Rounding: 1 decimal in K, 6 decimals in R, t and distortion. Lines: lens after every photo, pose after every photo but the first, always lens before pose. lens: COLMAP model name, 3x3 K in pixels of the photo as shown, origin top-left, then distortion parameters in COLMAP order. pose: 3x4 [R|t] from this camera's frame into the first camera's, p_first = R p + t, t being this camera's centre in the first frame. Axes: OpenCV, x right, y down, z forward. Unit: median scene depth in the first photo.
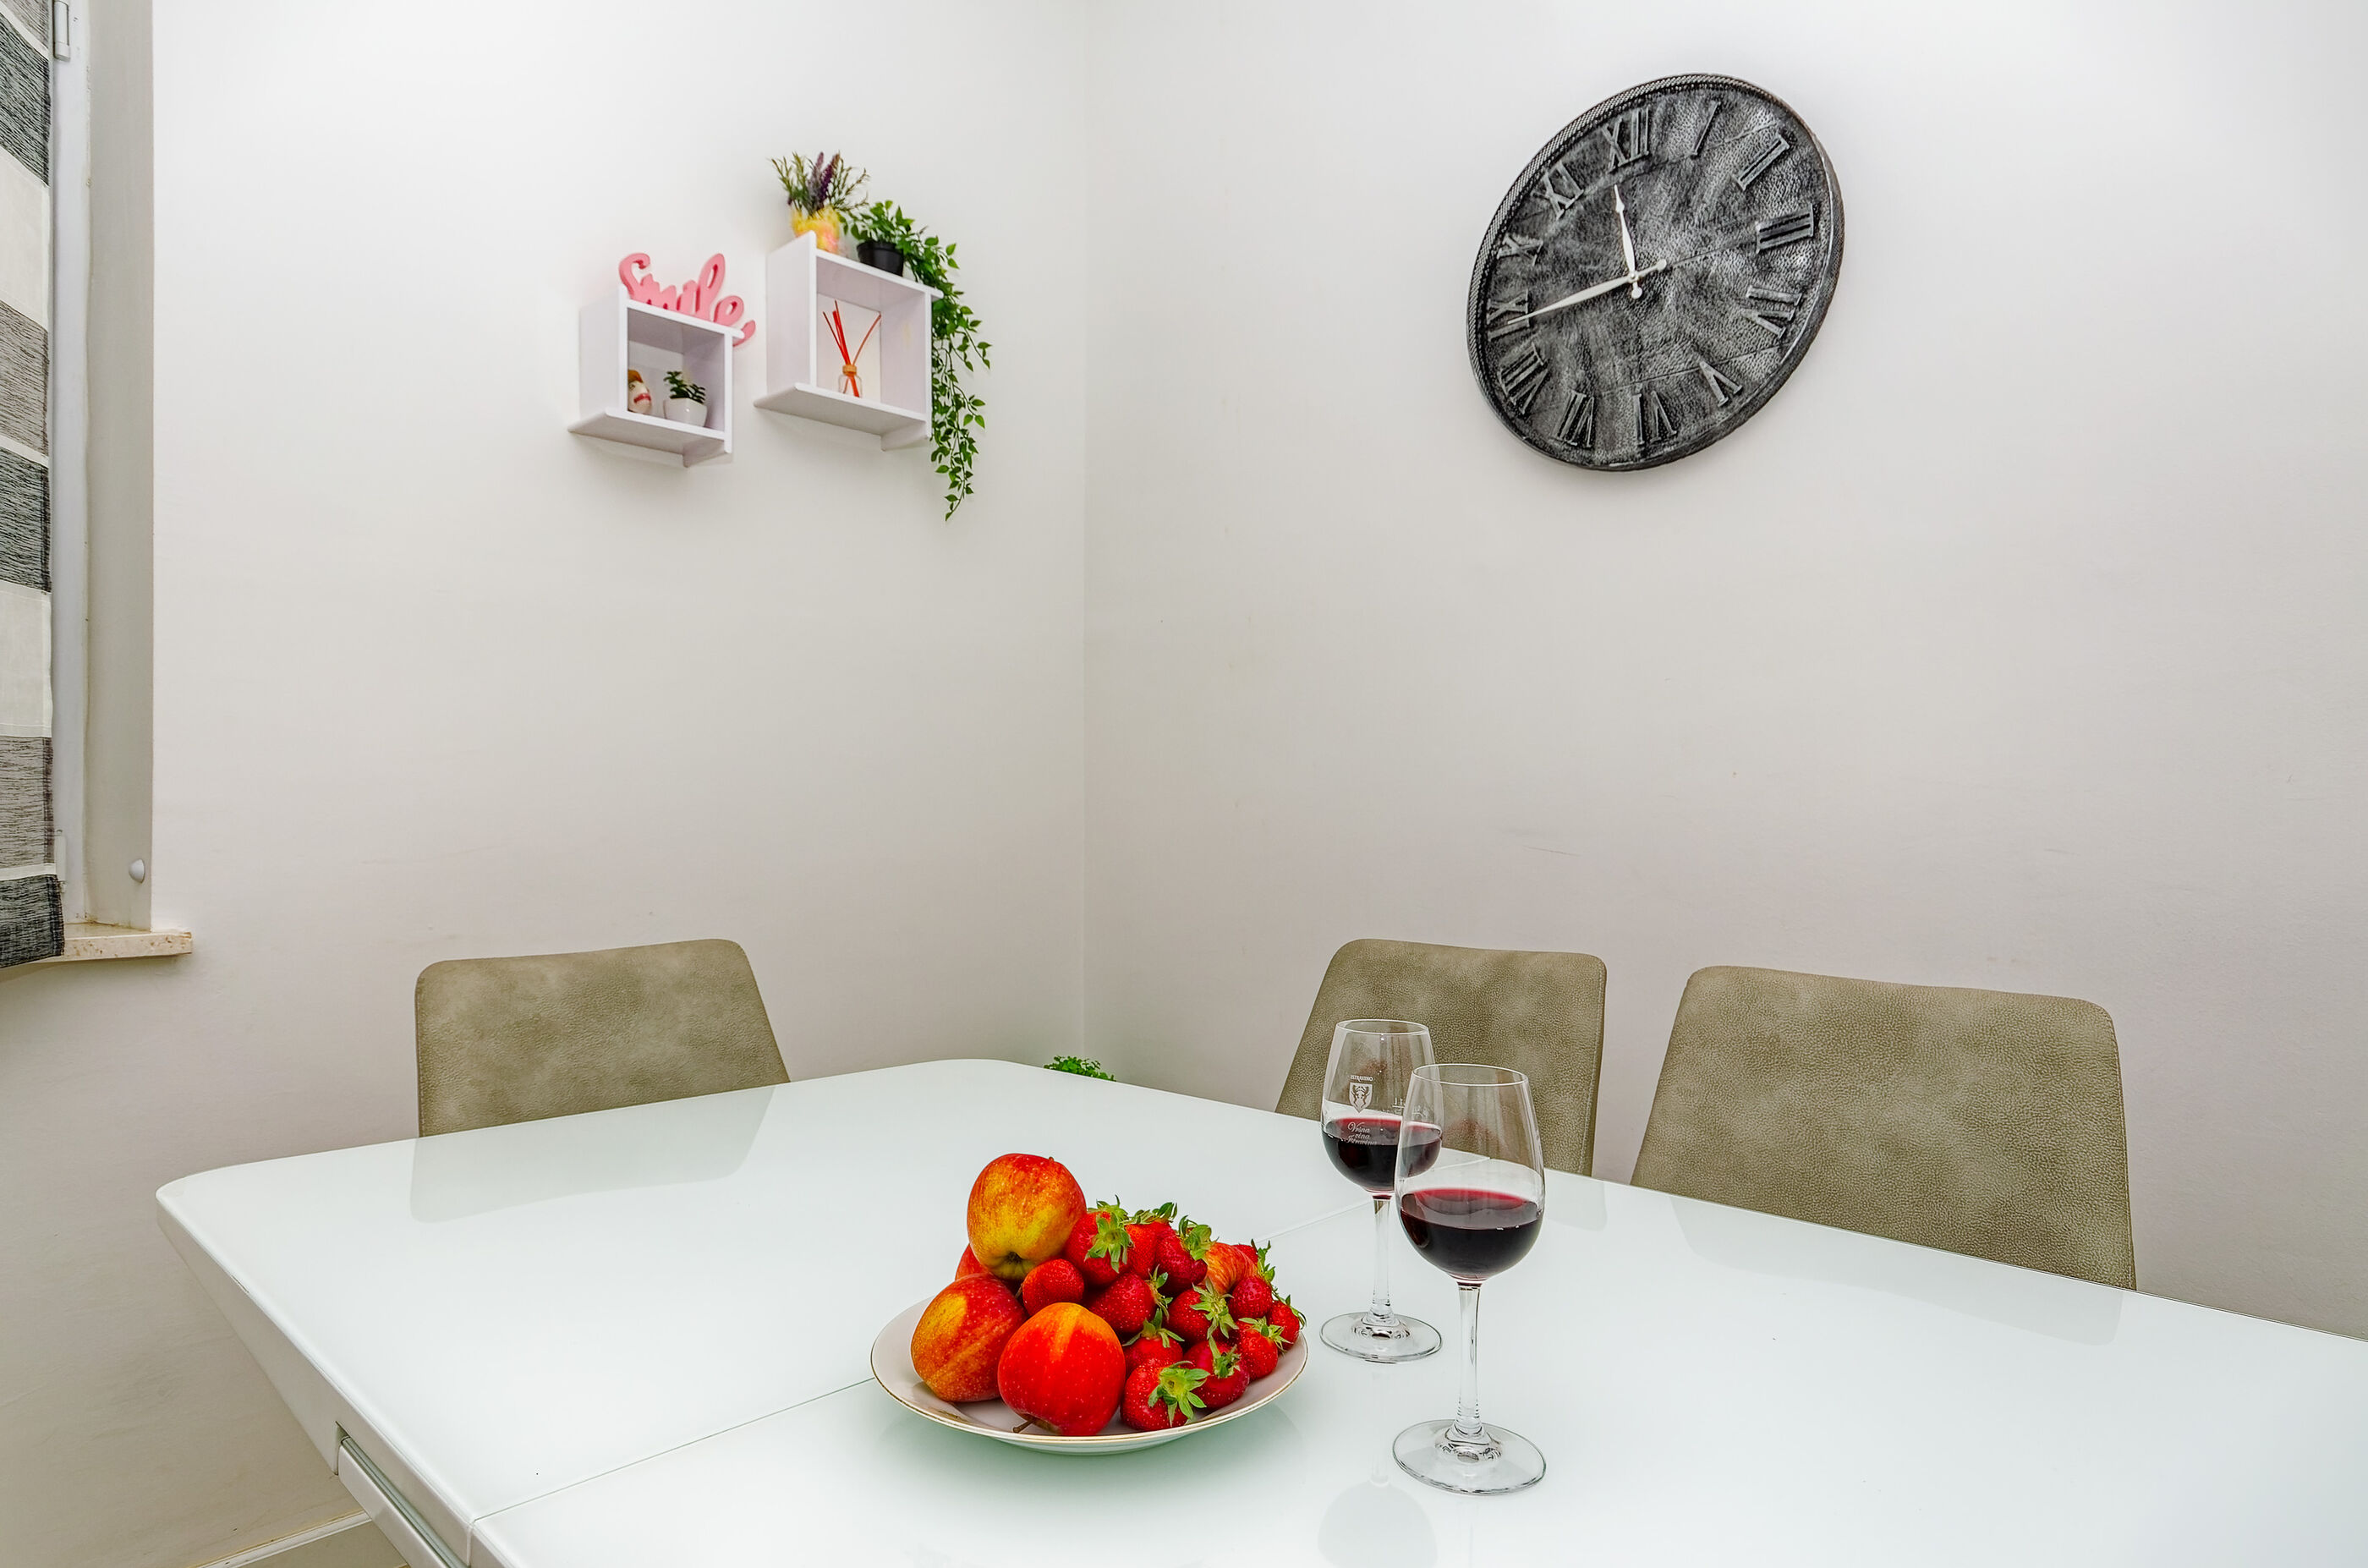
lens RADIAL K [[1290.6, 0, 1190.8], [0, 1290.6, 805.4], [0, 0, 1]] dist [0.002407, -0.000054]
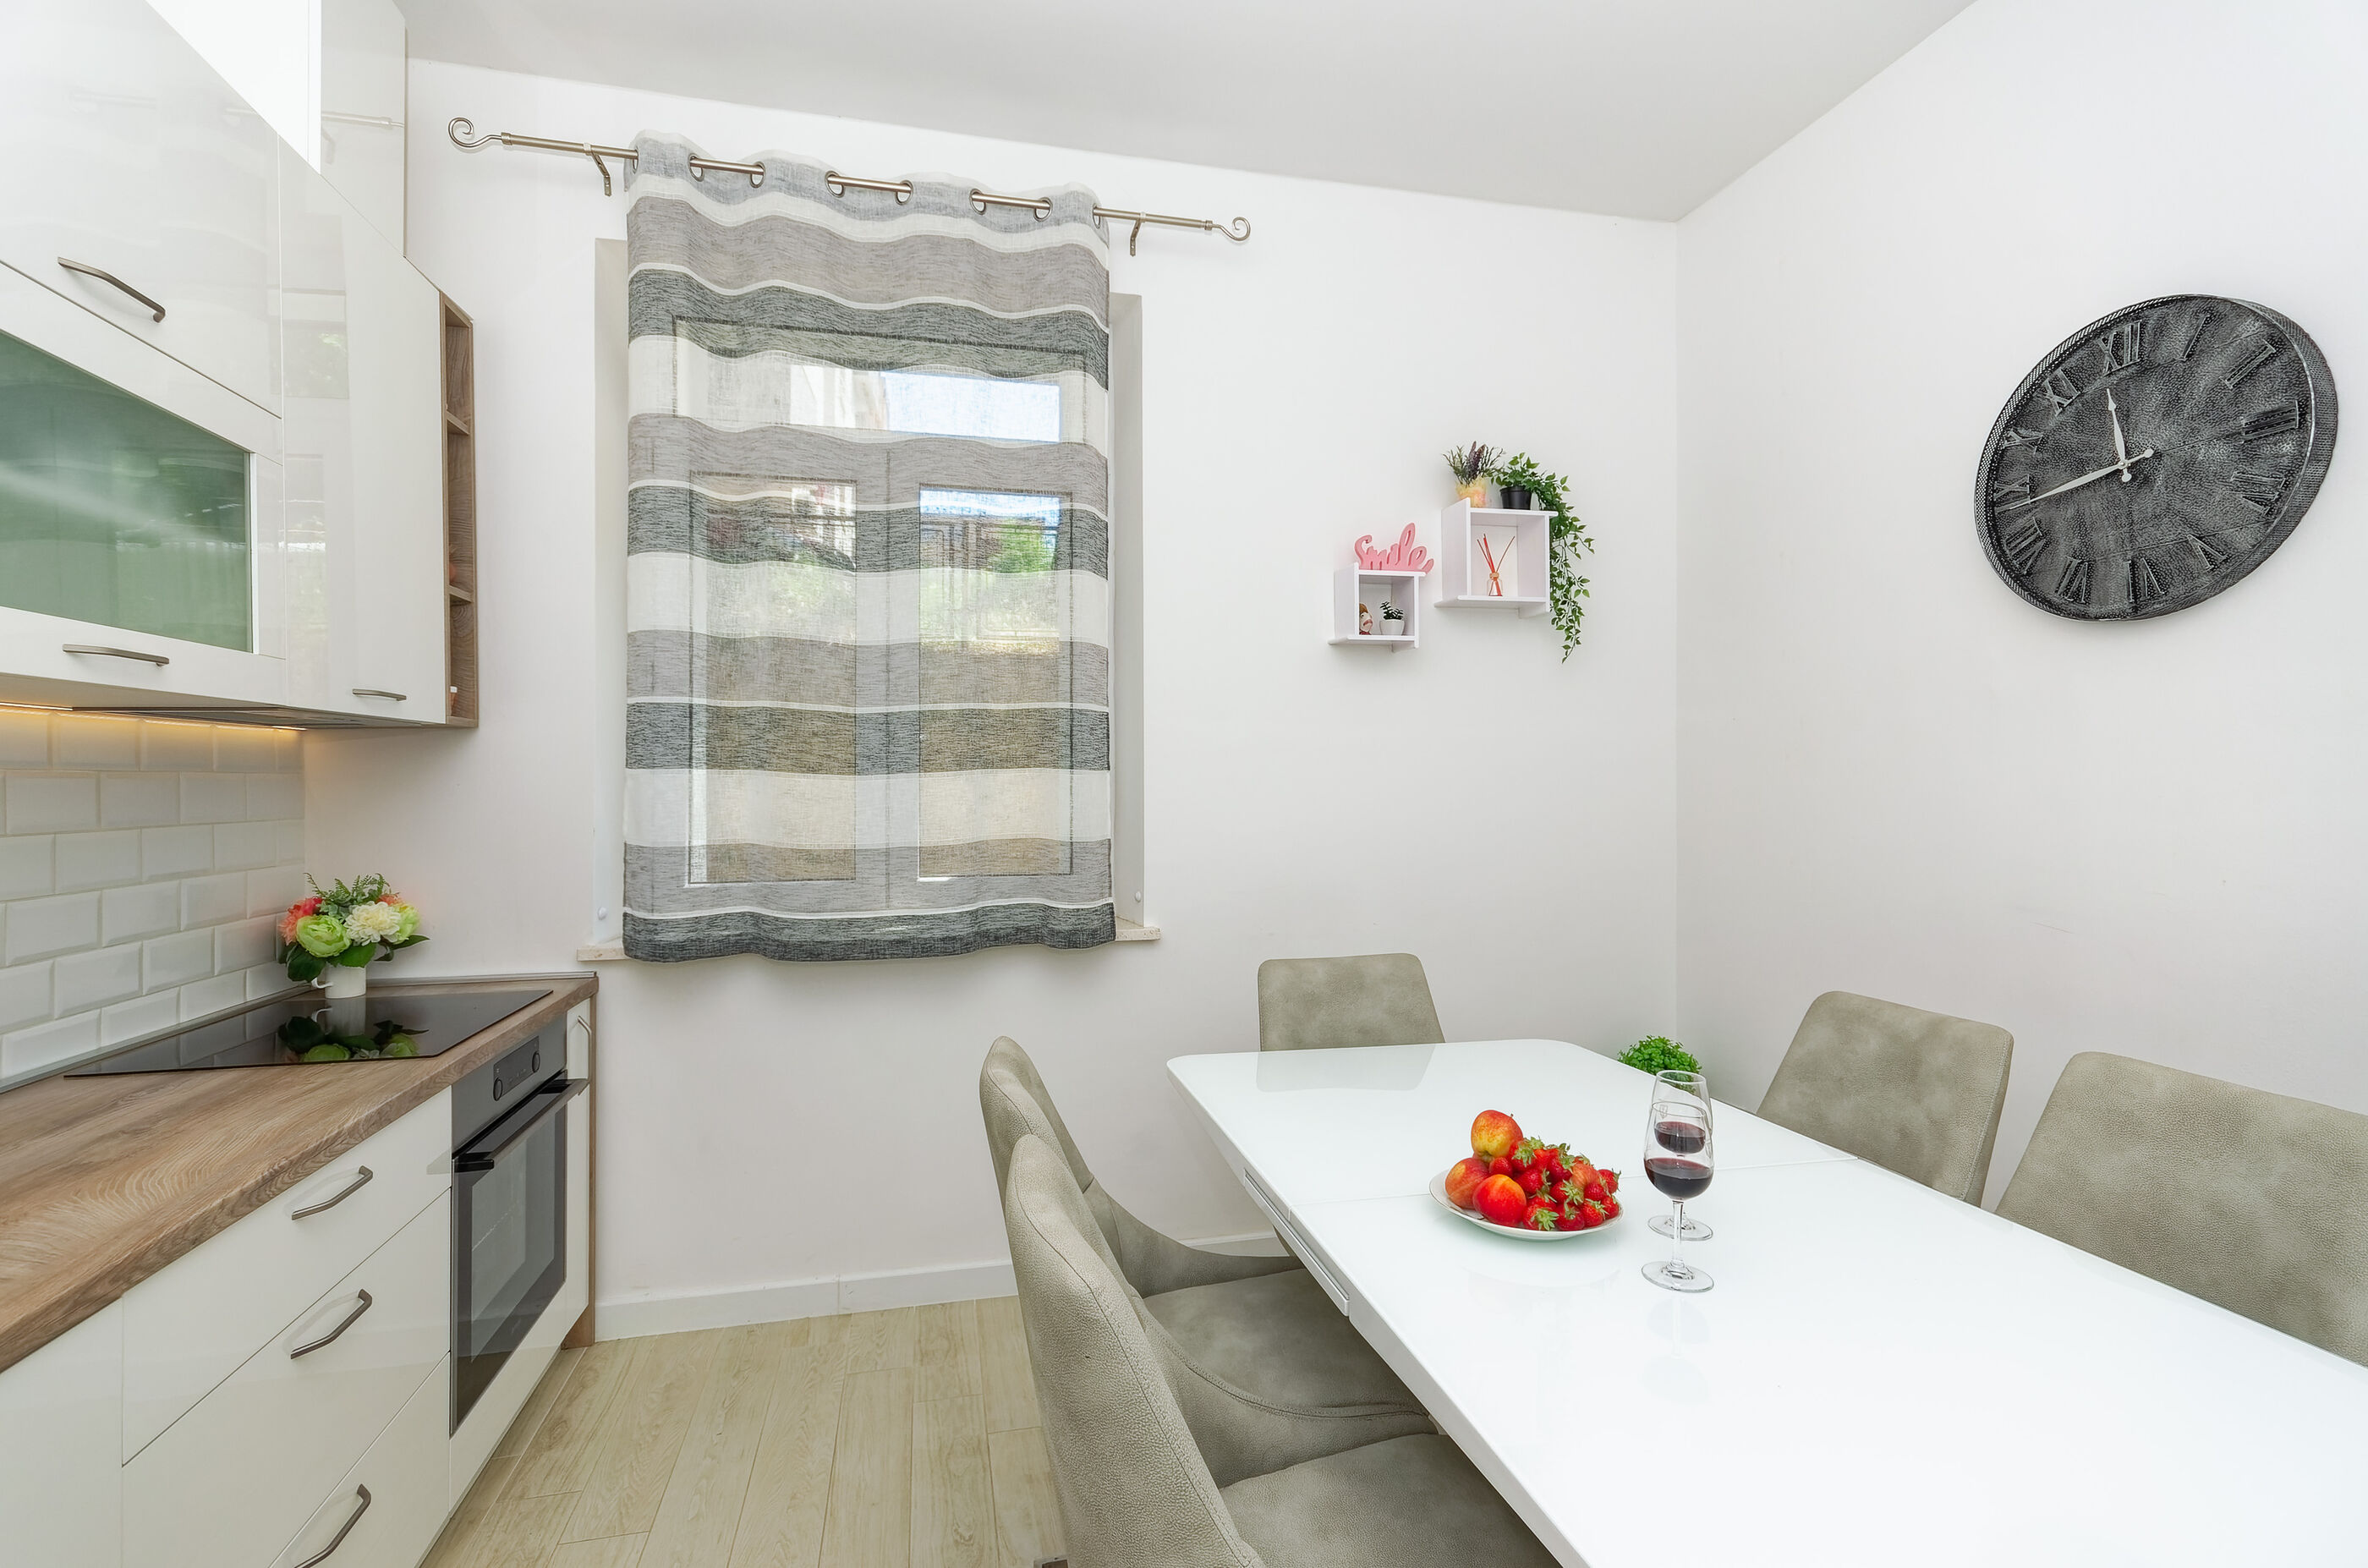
lens RADIAL K [[1085.8, 0, 1190.9], [0, 1085.8, 787.3], [0, 0, 1]] dist [0.003306, 0.004005]
pose [[0.834984, 0.001617, -0.550271, 0.207428], [0.006000, 0.999909, 0.012043, -0.145727], [0.550241, -0.013357, 0.834899, -0.399081]]
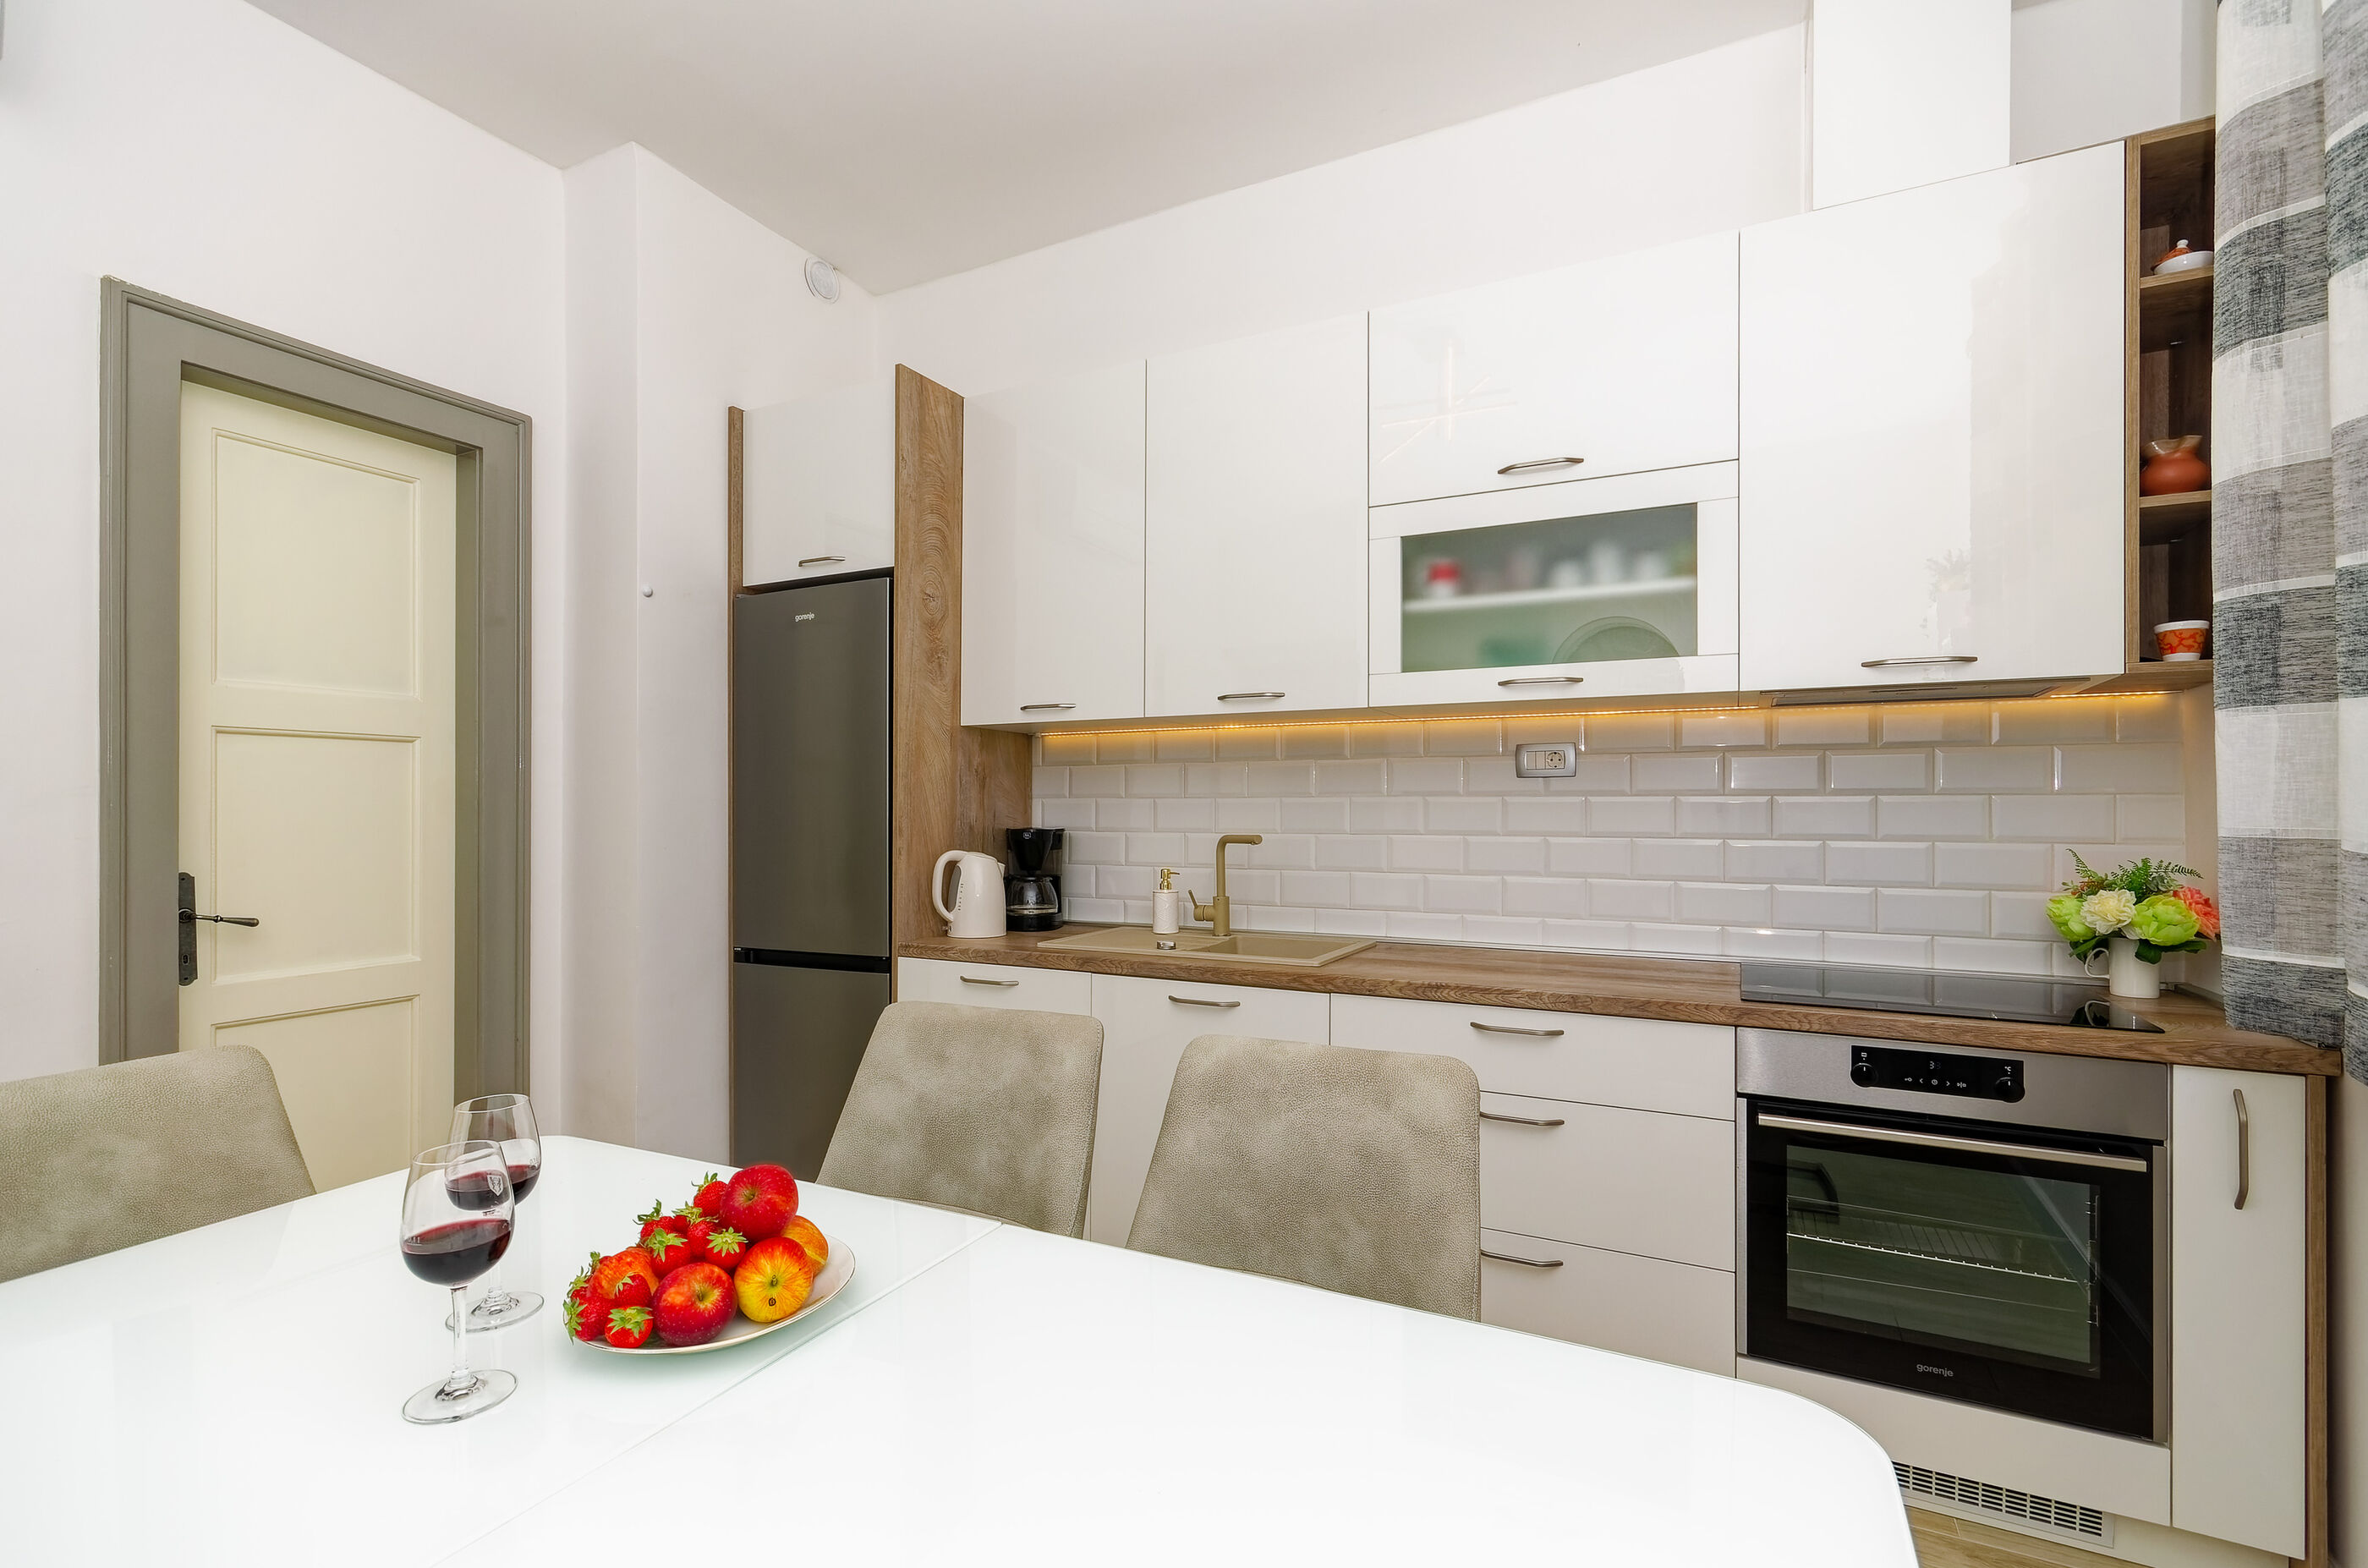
lens RADIAL K [[1085.8, 0, 1206.6], [0, 1085.8, 819.6], [0, 0, 1]] dist [0.003306, 0.004005]
pose [[-0.956276, 0.001825, -0.292459, -0.115753], [0.000265, 0.999986, 0.005375, -0.072072], [0.292464, 0.005062, -0.956263, 1.037691]]
